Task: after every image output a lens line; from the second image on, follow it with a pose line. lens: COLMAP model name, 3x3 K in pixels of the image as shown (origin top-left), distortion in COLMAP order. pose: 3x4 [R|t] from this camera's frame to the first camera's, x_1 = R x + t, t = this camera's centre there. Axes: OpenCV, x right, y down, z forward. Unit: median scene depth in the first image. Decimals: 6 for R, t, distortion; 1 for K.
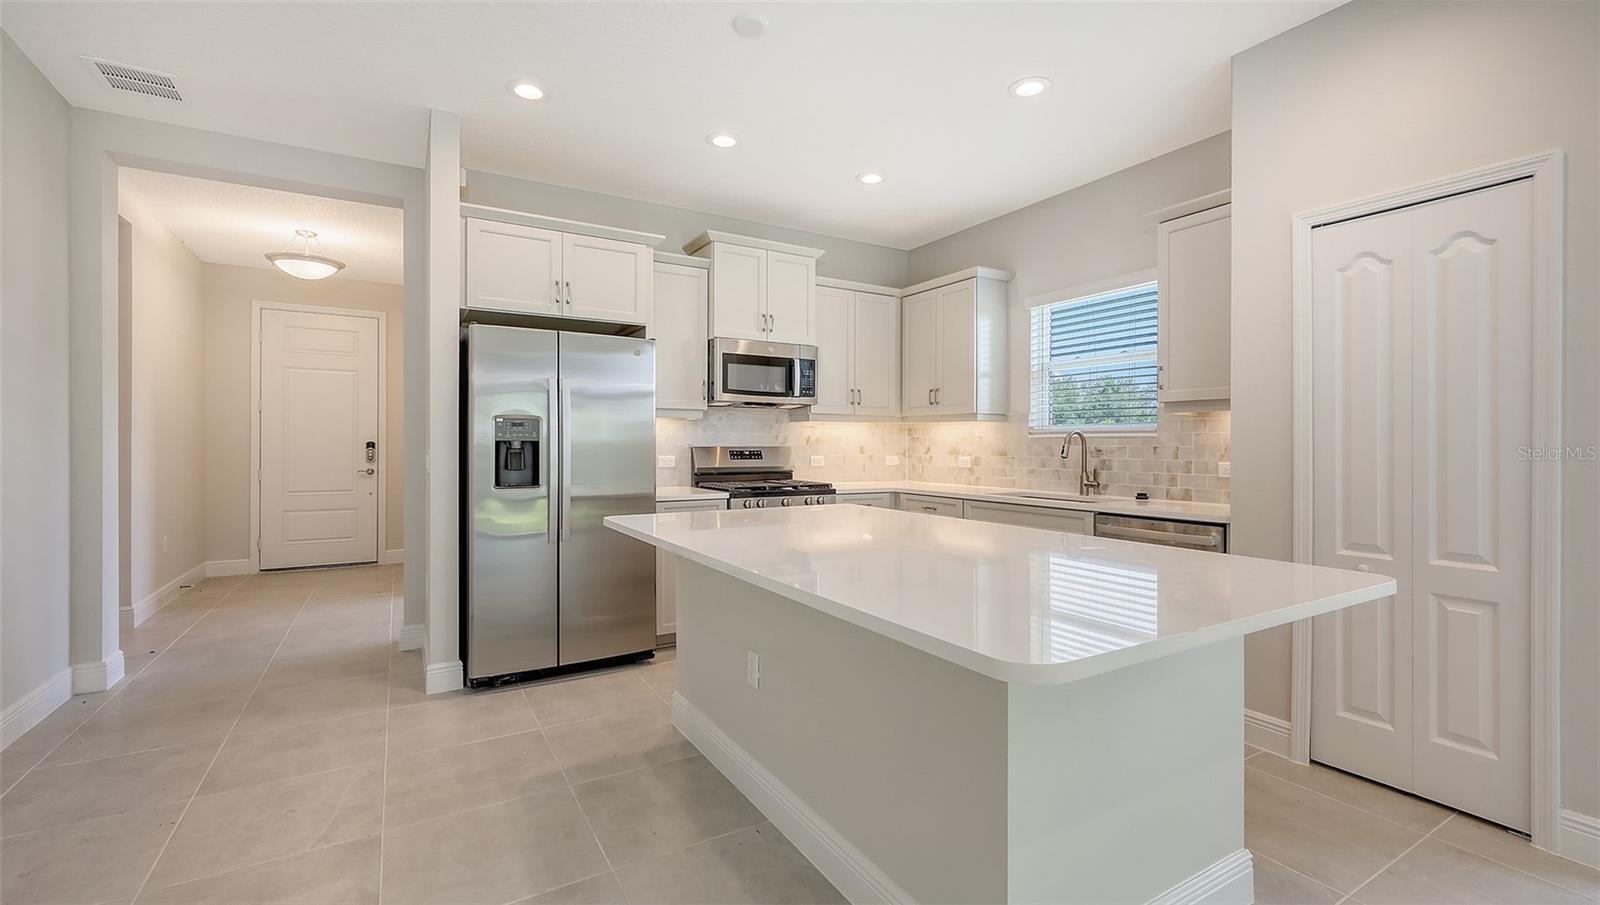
lens RADIAL K [[678.0, 0, 810.1], [0, 678.0, 447.9], [0, 0, 1]] dist [0.002483, 0.000175]
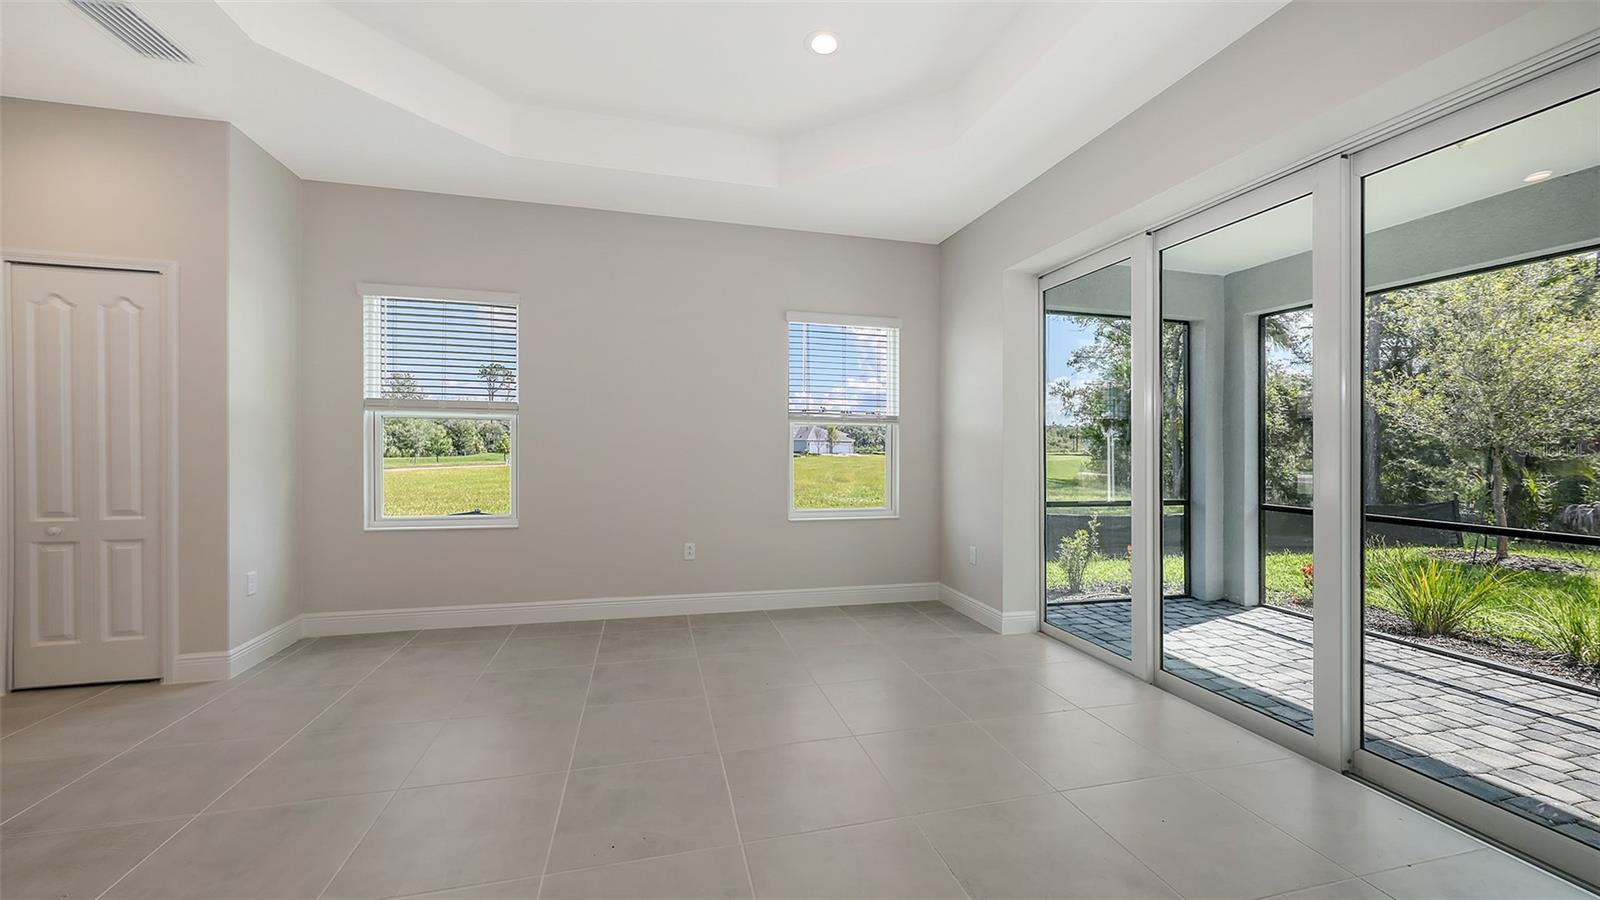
lens RADIAL K [[591.1, 0, 800.0], [0, 591.1, 450.0], [0, 0, 1]] dist [-0.001134, -0.000066]
pose [[0.288011, -0.002456, 0.957624, 0.067724], [-0.003169, 0.999989, 0.003518, 0.005932], [-0.957622, -0.004048, 0.288000, -0.399677]]
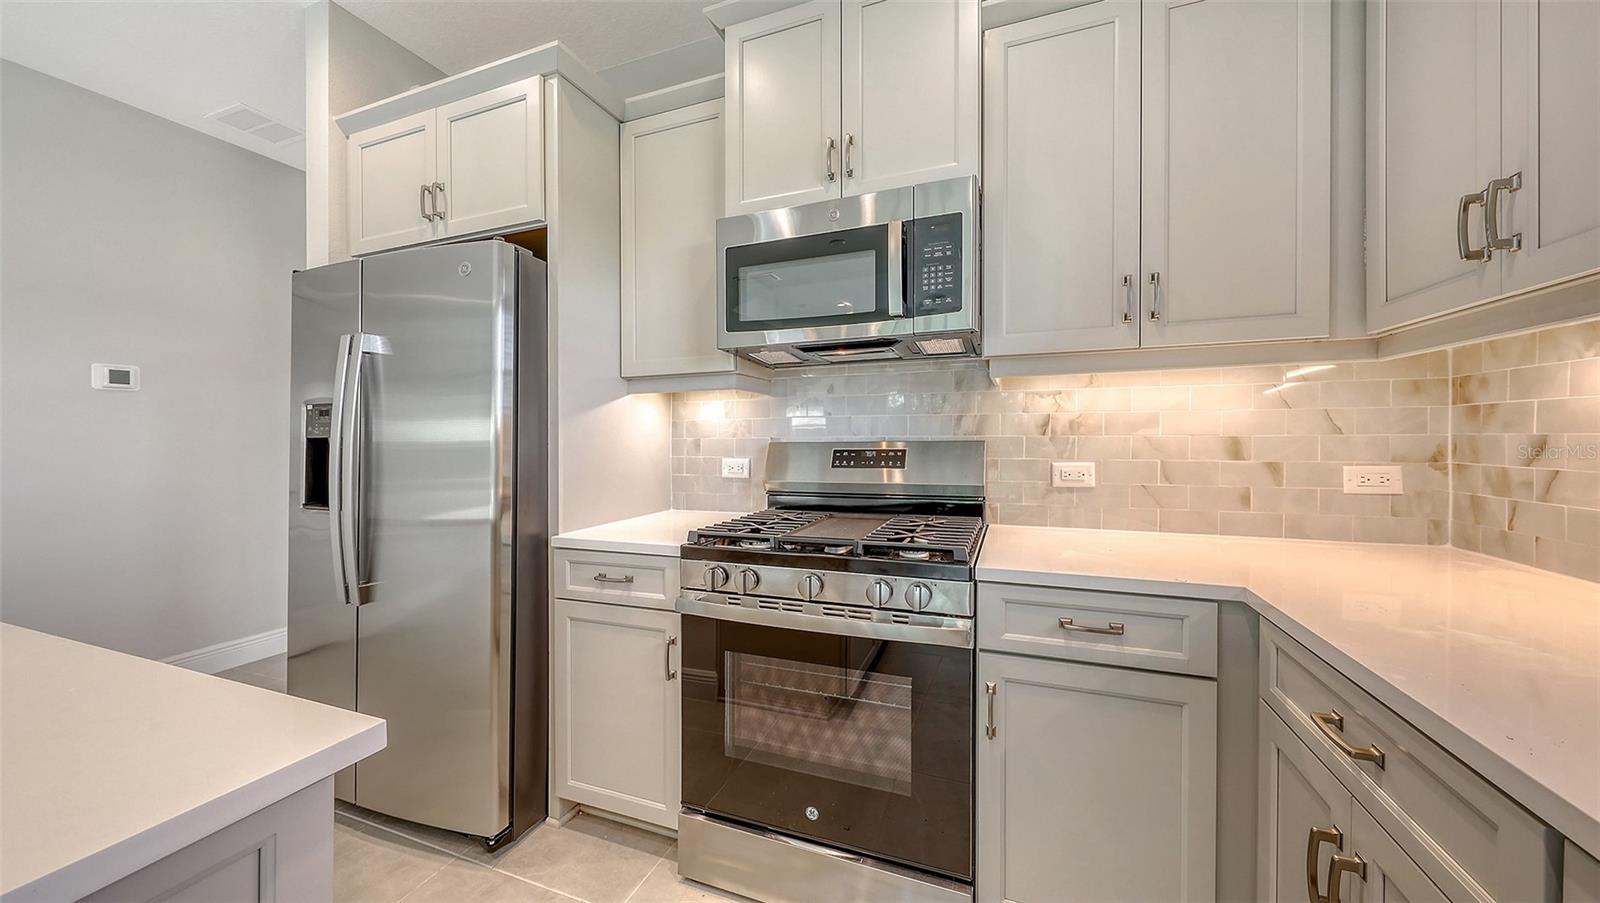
lens RADIAL K [[570.5, 0, 797.7], [0, 570.5, 442.5], [0, 0, 1]] dist [-0.000382, 0.000000]
pose [[0.607351, -0.003133, -0.794427, 0.208923], [0.006497, 0.999978, 0.001024, -0.002122], [0.794407, -0.005783, 0.607358, 0.745824]]
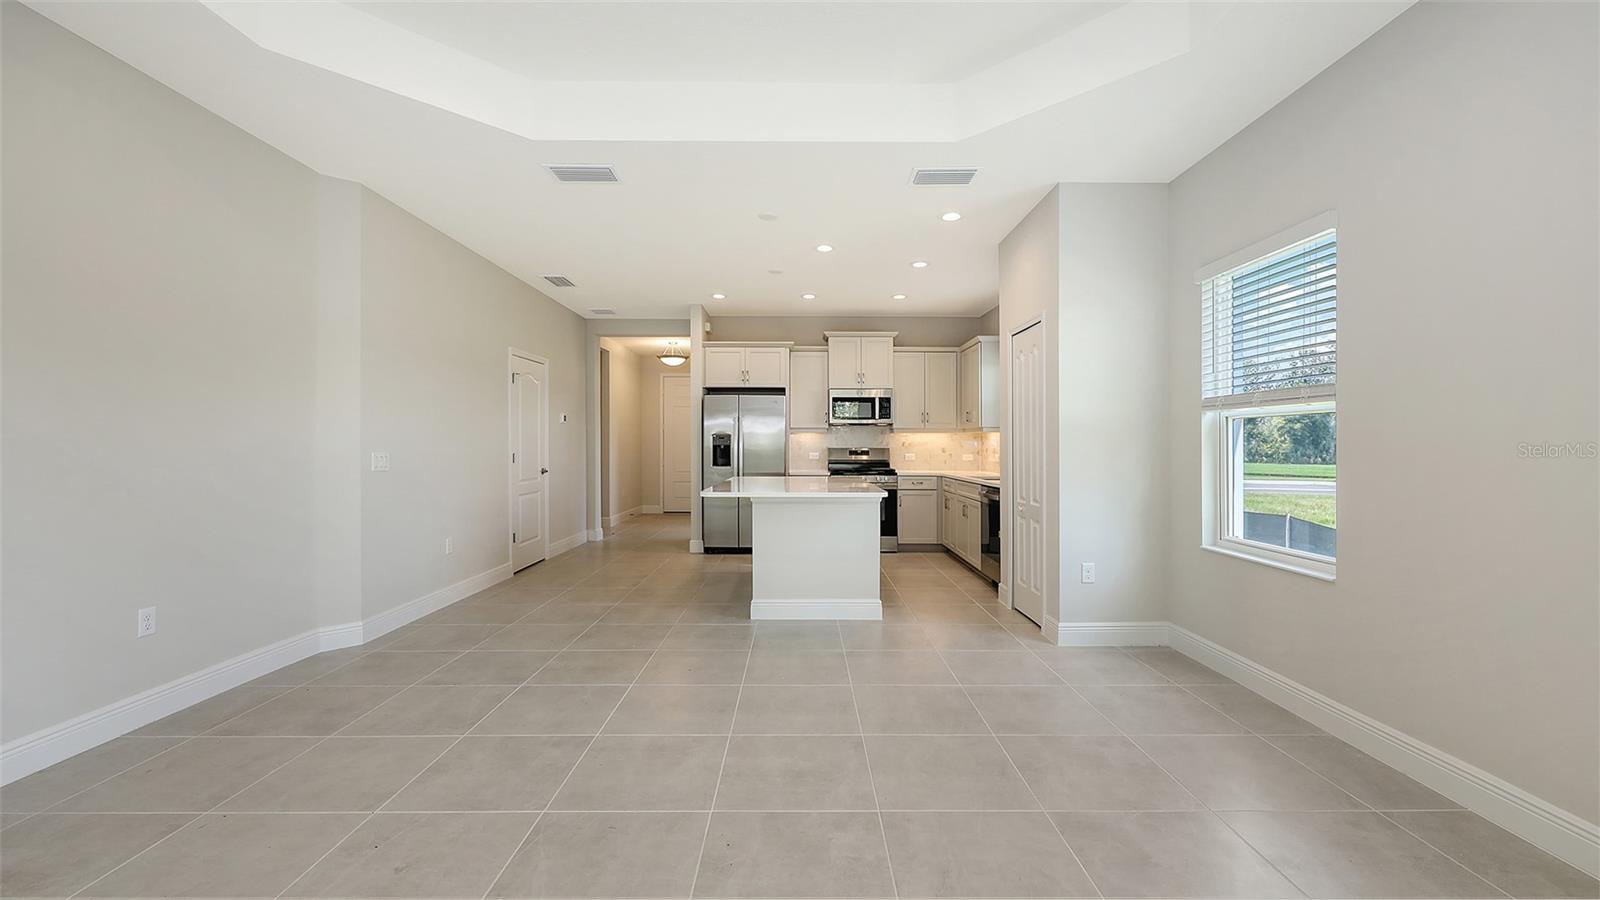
lens RADIAL K [[640.2, 0, 803.2], [0, 640.2, 459.1], [0, 0, 1]] dist [0.000096, -0.000040]
pose [[0.858685, 0.009082, -0.512423, 0.656155], [-0.002299, 0.999901, 0.013870, 0.004367], [0.512498, -0.010732, 0.858621, -0.509566]]
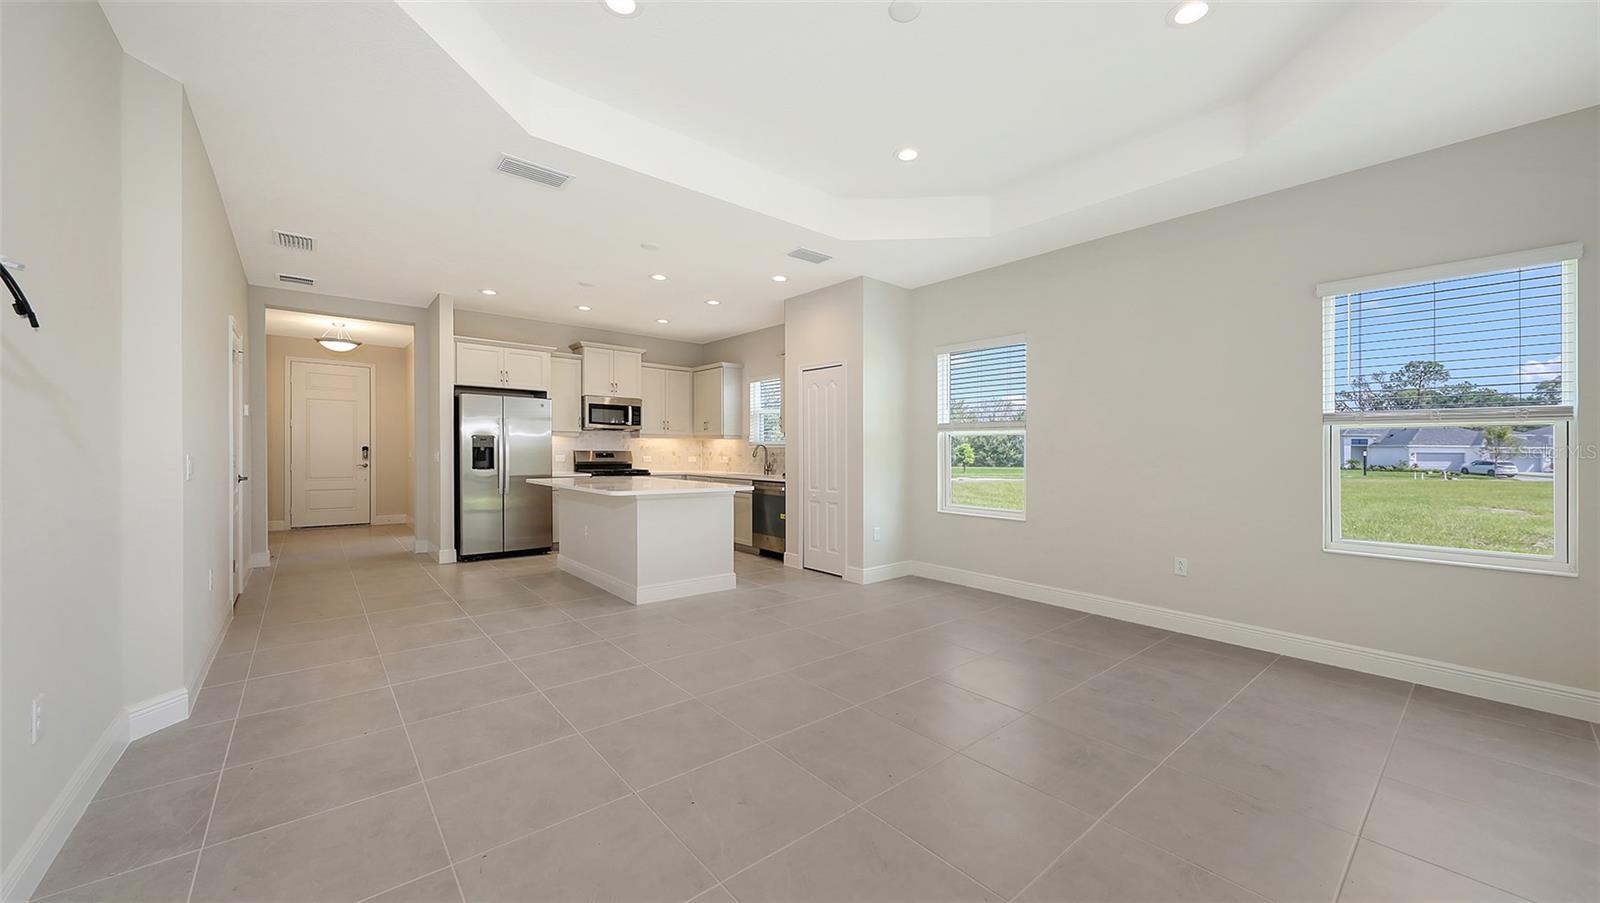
lens RADIAL K [[580.8, 0, 806.9], [0, 580.8, 464.5], [0, 0, 1]] dist [0.001945, 0.000141]
pose [[0.987127, 0.003324, 0.159903, 0.214741], [-0.006146, 0.999834, 0.017159, 0.004872], [-0.159819, -0.017921, 0.986984, -0.732231]]
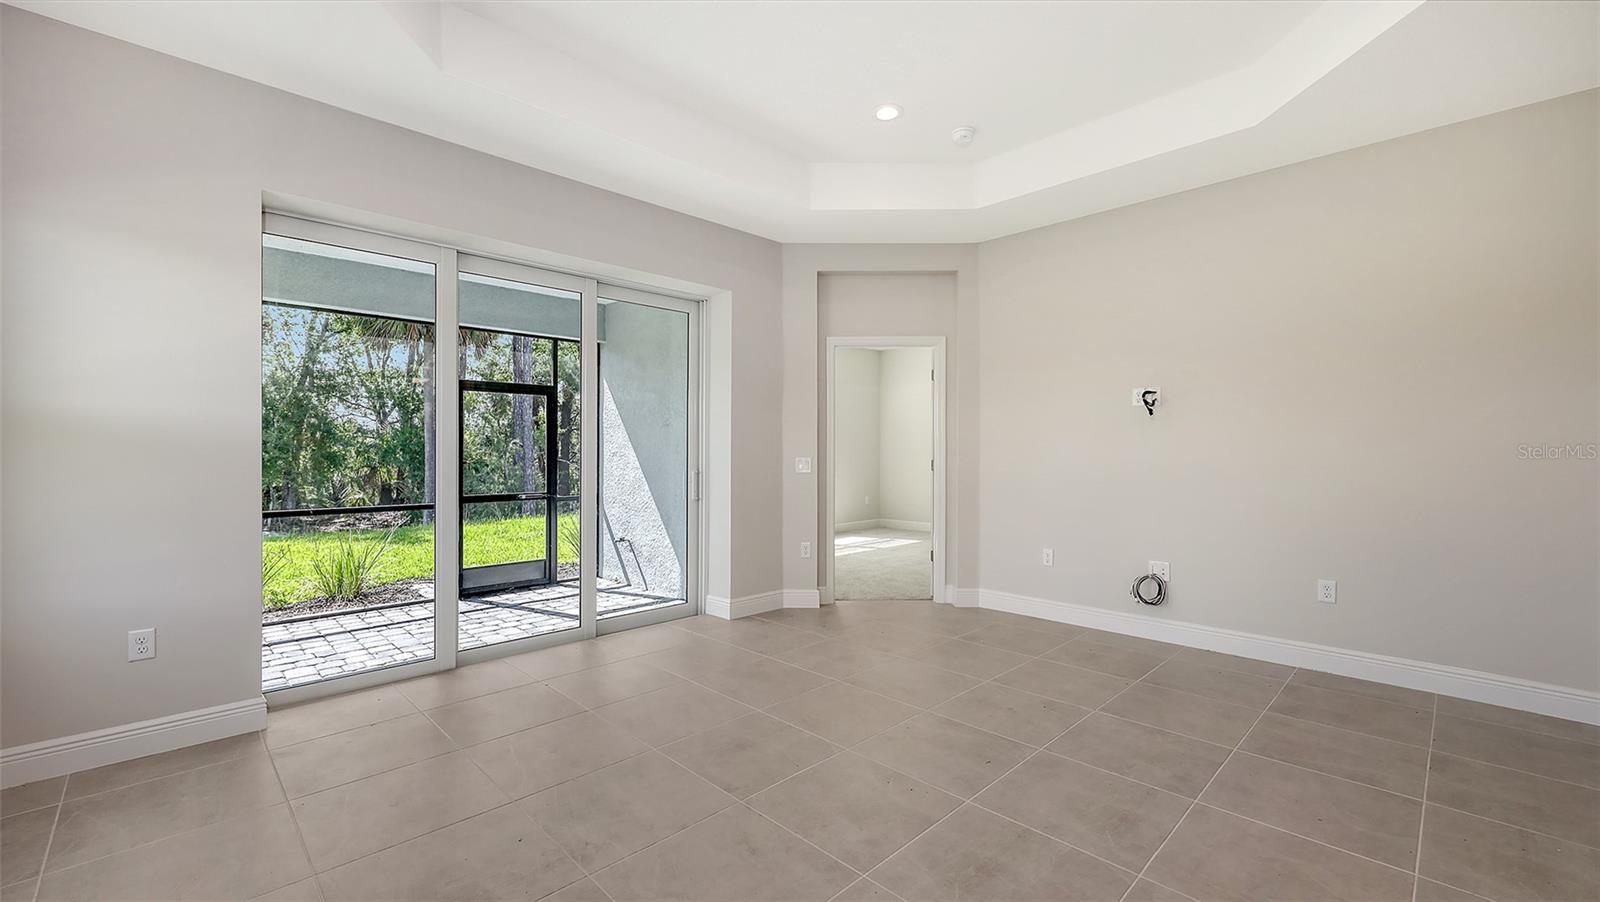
lens RADIAL K [[658.1, 0, 814.7], [0, 658.1, 449.1], [0, 0, 1]] dist [-0.001225, -0.000232]
pose [[-0.969164, -0.003112, -0.246398, 0.599259], [-0.003782, 0.999990, 0.002244, -0.000965], [0.246389, 0.003107, -0.969166, 0.303690]]
